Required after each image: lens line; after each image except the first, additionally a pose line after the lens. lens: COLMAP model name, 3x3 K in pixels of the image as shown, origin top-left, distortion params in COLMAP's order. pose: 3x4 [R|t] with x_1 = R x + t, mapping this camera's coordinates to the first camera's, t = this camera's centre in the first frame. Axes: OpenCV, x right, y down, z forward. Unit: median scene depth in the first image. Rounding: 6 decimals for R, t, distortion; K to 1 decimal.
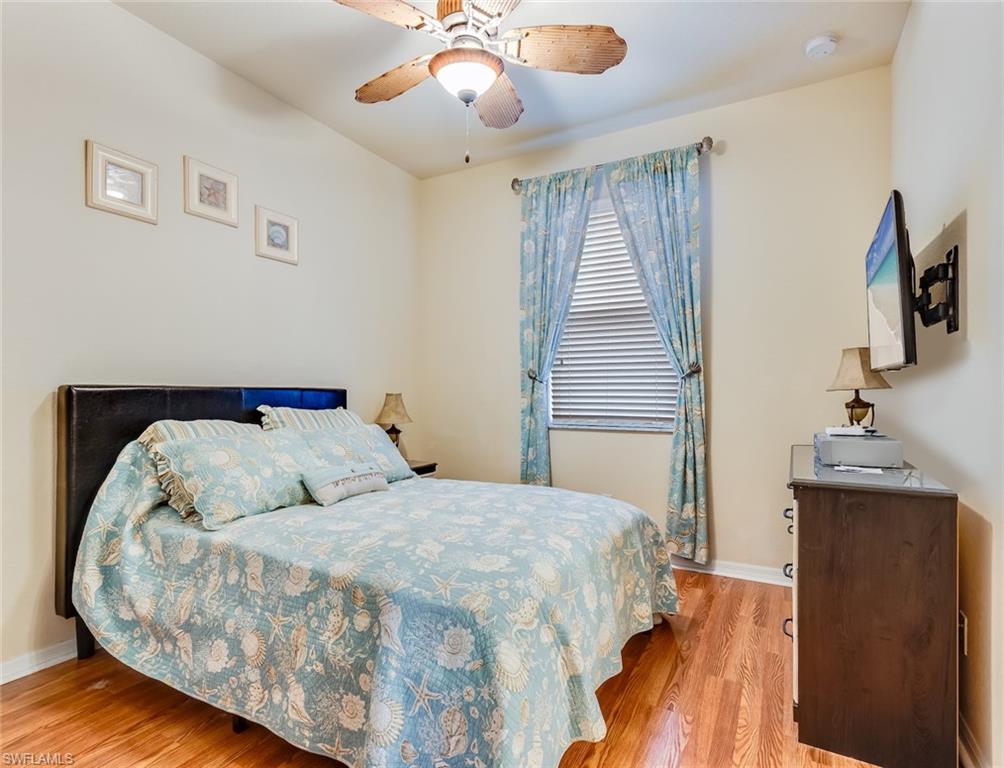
lens RADIAL K [[505.2, 0, 501.3], [0, 505.2, 388.7], [0, 0, 1]] dist [0.011270, 0.000148]
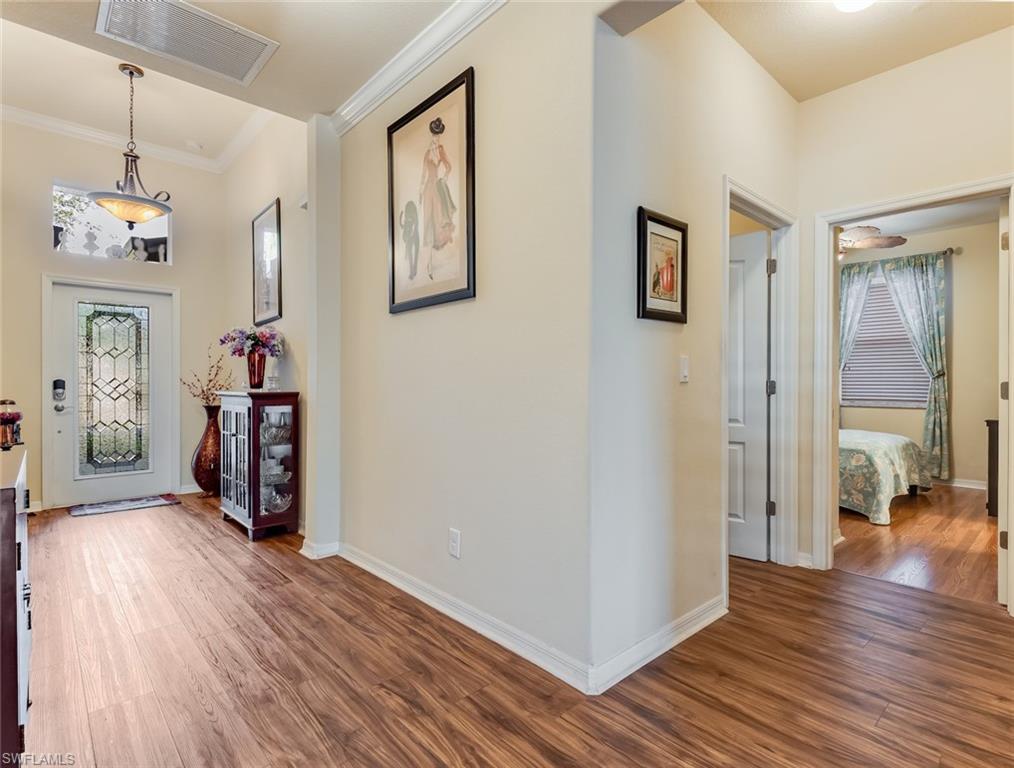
lens RADIAL K [[502.4, 0, 525.0], [0, 502.4, 382.9], [0, 0, 1]] dist [0.009967, -0.000478]
pose [[0.949574, 0.000982, -0.313543, -0.473321], [0.001191, 0.999977, 0.006738, -0.018440], [0.313542, -0.006772, 0.949550, -1.209632]]
